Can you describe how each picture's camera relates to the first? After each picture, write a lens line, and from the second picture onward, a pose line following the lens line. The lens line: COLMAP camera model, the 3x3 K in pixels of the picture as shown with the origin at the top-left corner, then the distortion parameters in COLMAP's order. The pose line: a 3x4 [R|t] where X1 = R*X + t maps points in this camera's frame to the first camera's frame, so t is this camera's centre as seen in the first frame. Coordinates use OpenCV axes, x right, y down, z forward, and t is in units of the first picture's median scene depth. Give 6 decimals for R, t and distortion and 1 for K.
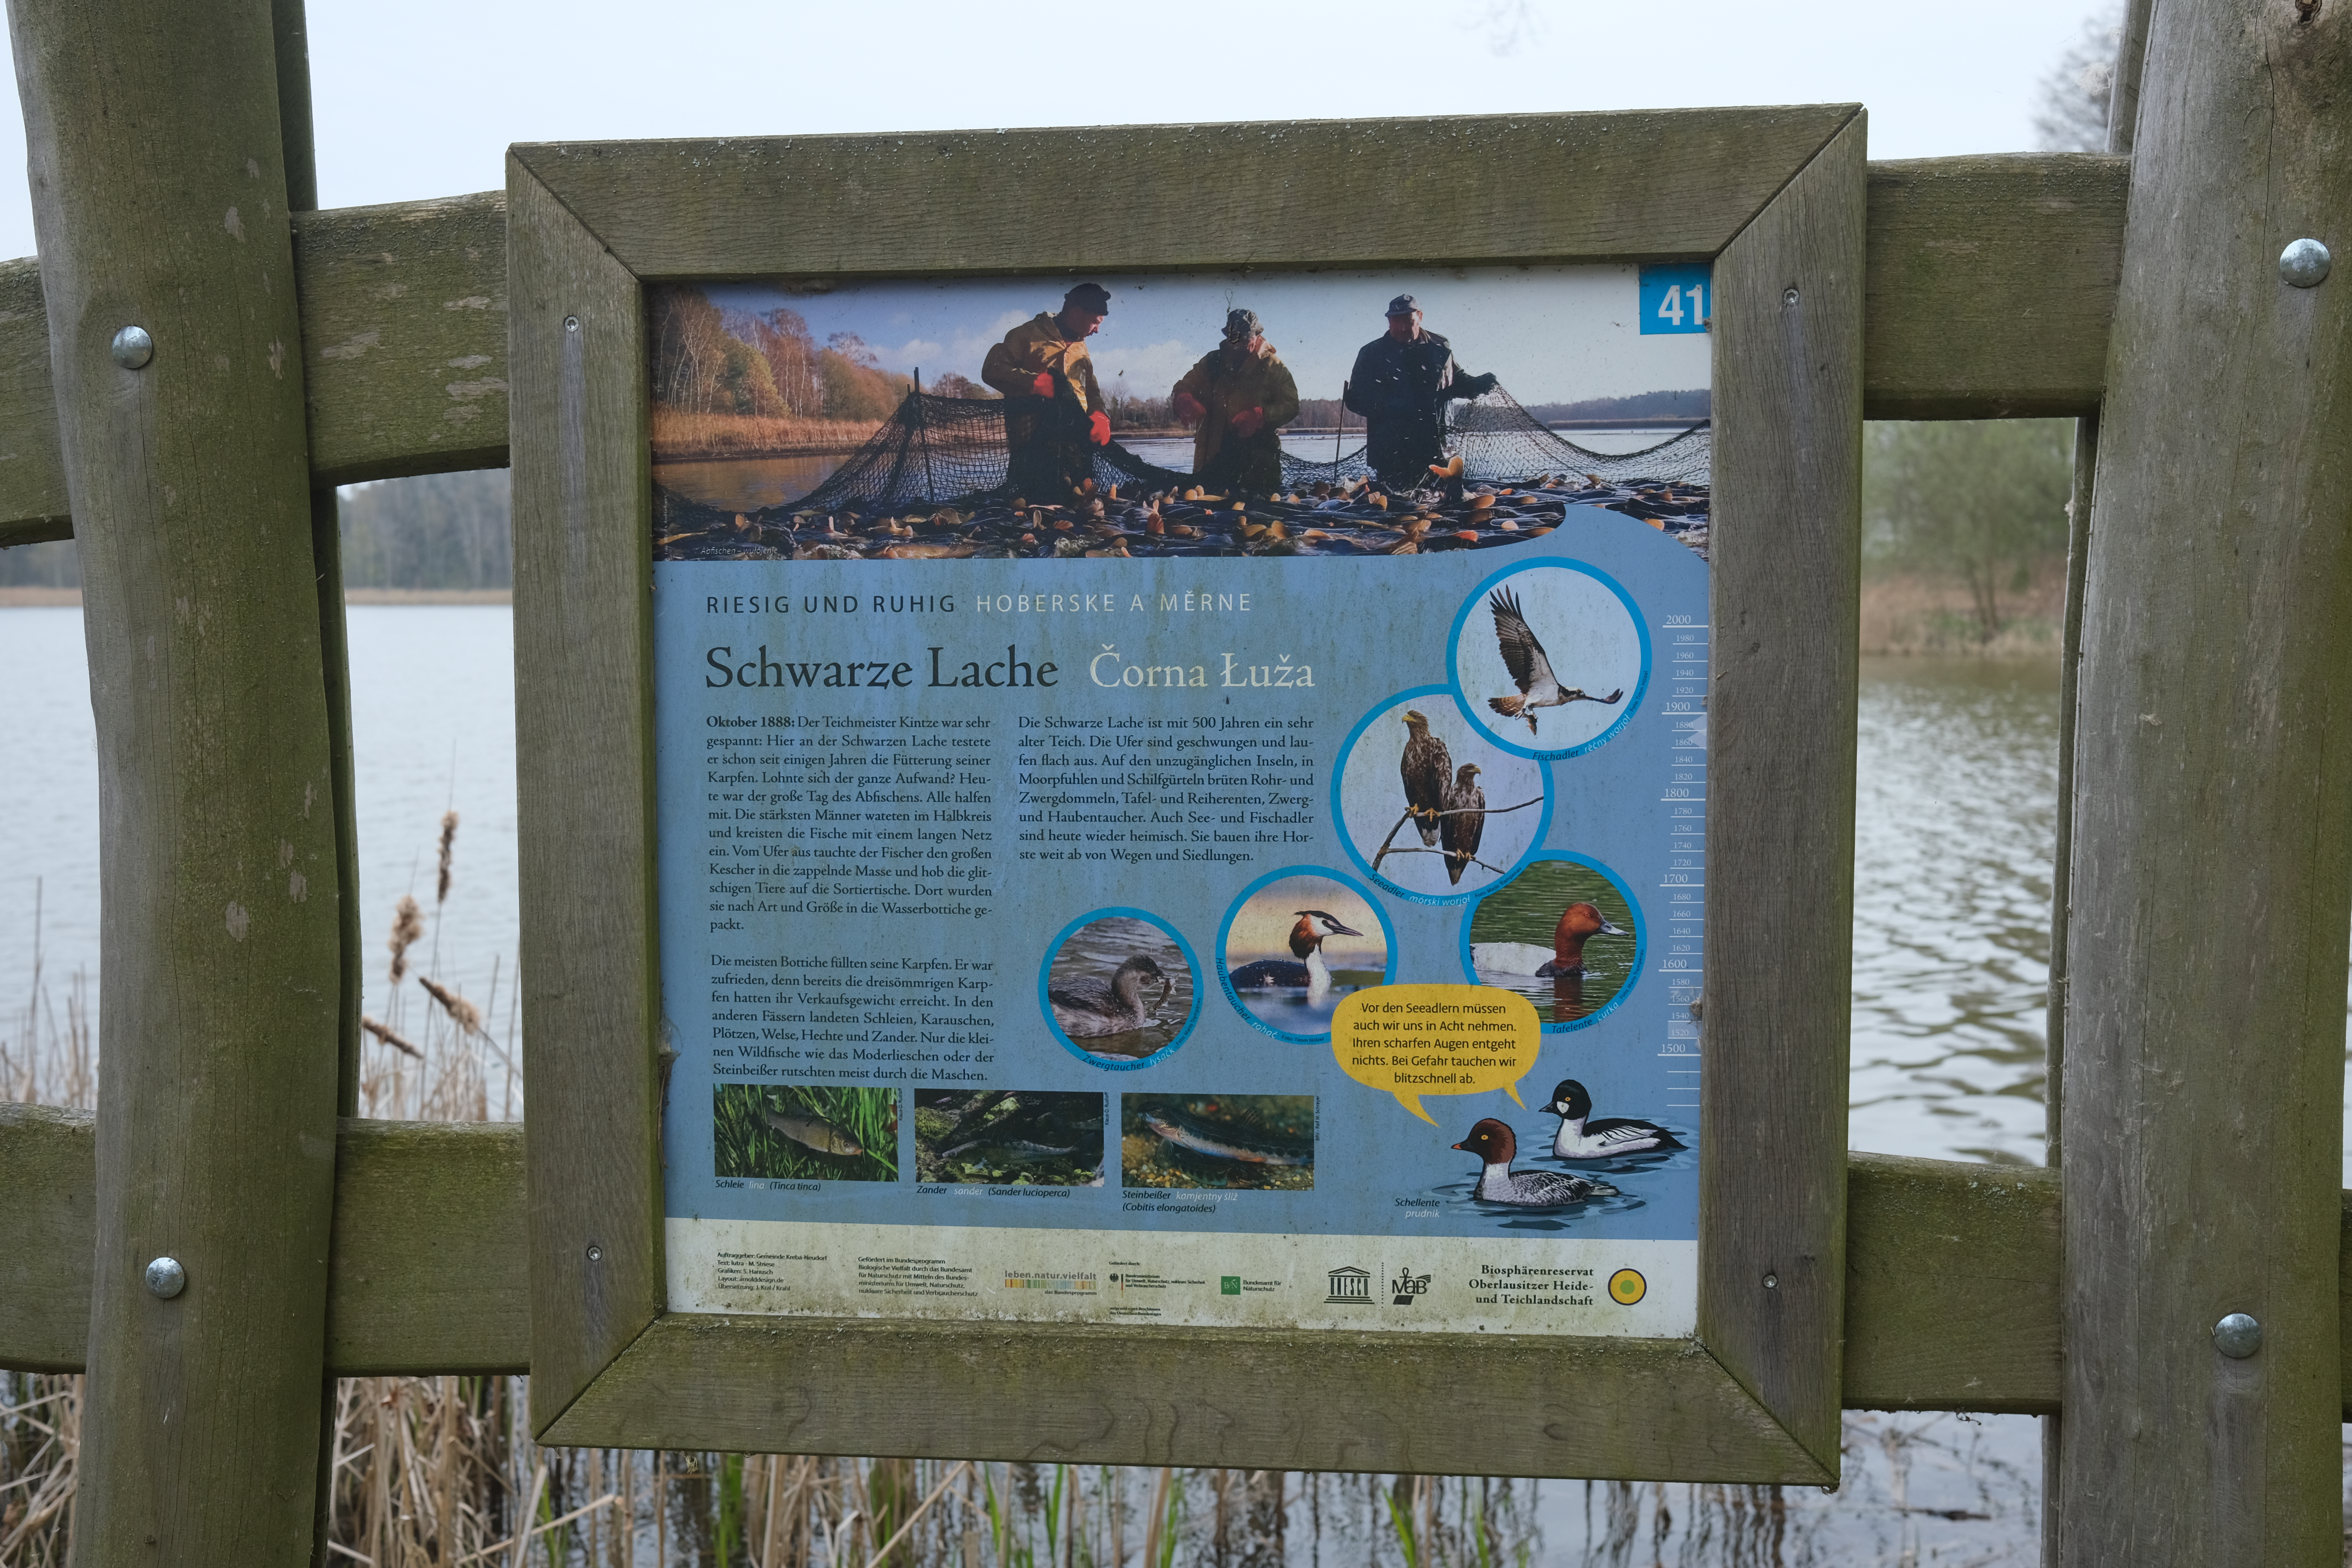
lens RADIAL K [[2459.7, 0, 1175.3], [0, 2459.7, 821.2], [0, 0, 1]] dist [-0.018403, 0.013199]
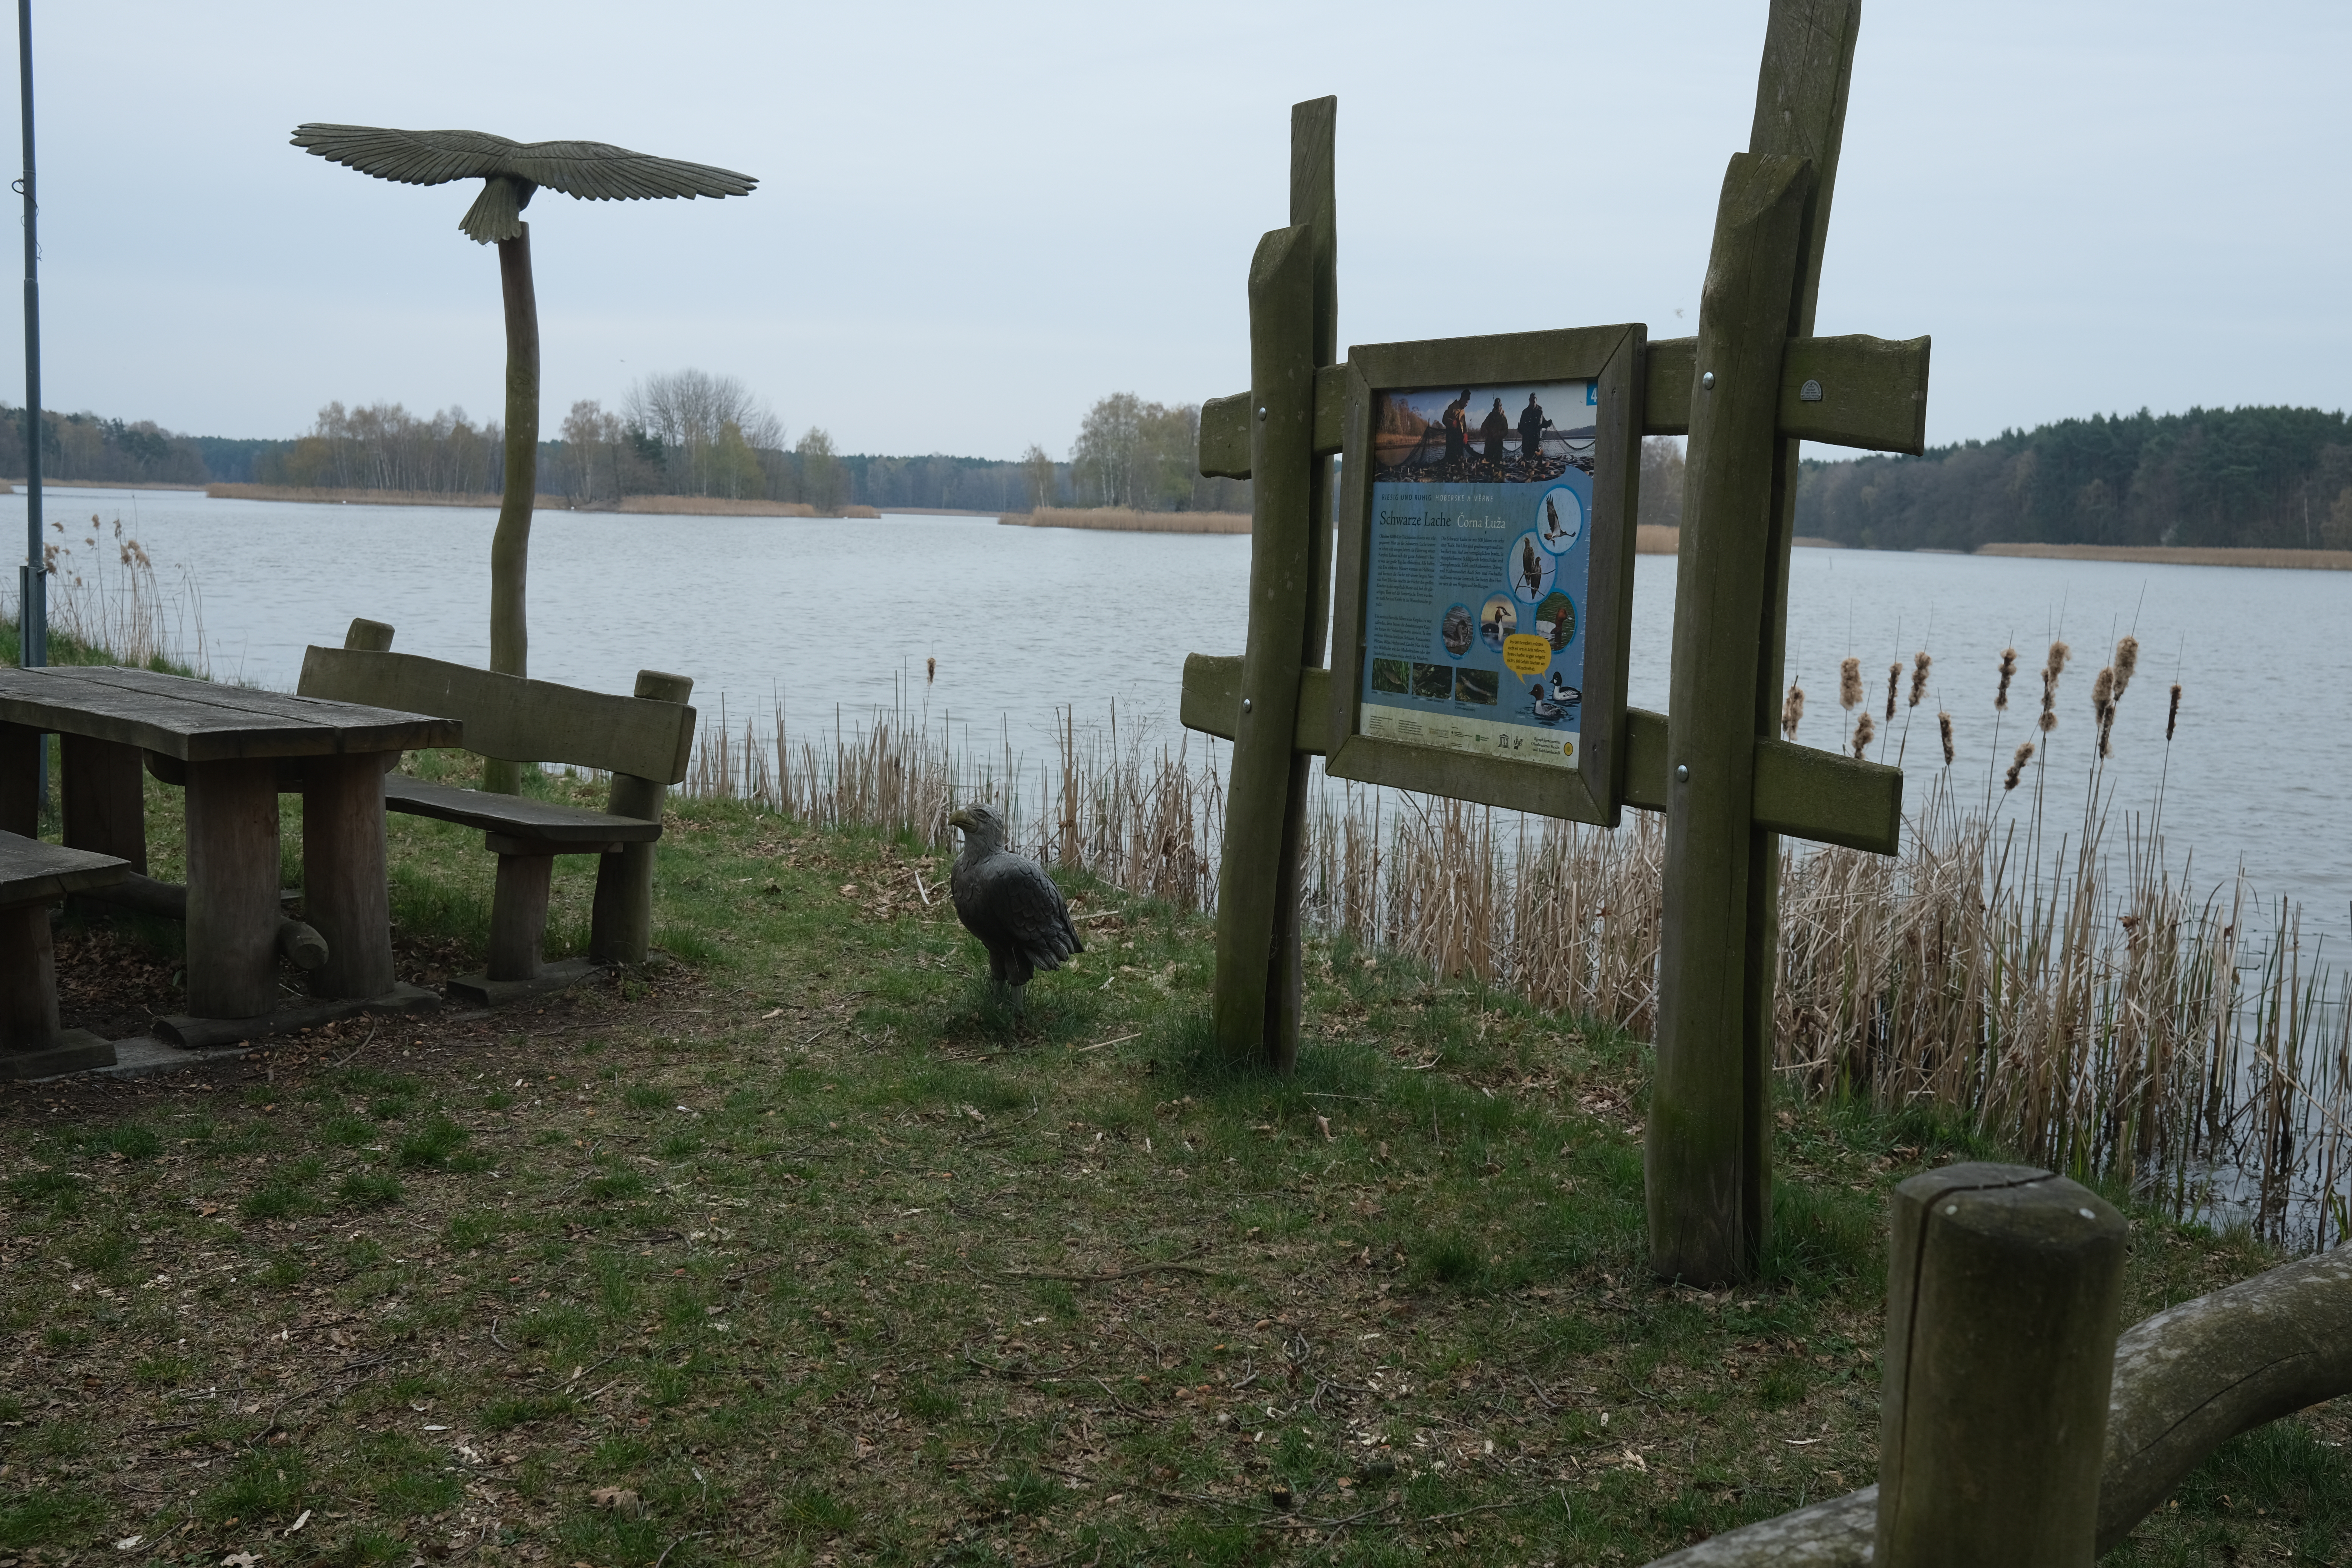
lens RADIAL K [[2459.7, 0, 1175.3], [0, 2459.7, 821.2], [0, 0, 1]] dist [-0.018403, 0.013199]
pose [[0.602685, 0.122229, -0.788562, 2.125245], [-0.114879, 0.991195, 0.065838, 0.139751], [0.789666, 0.050910, 0.611420, -1.045751]]
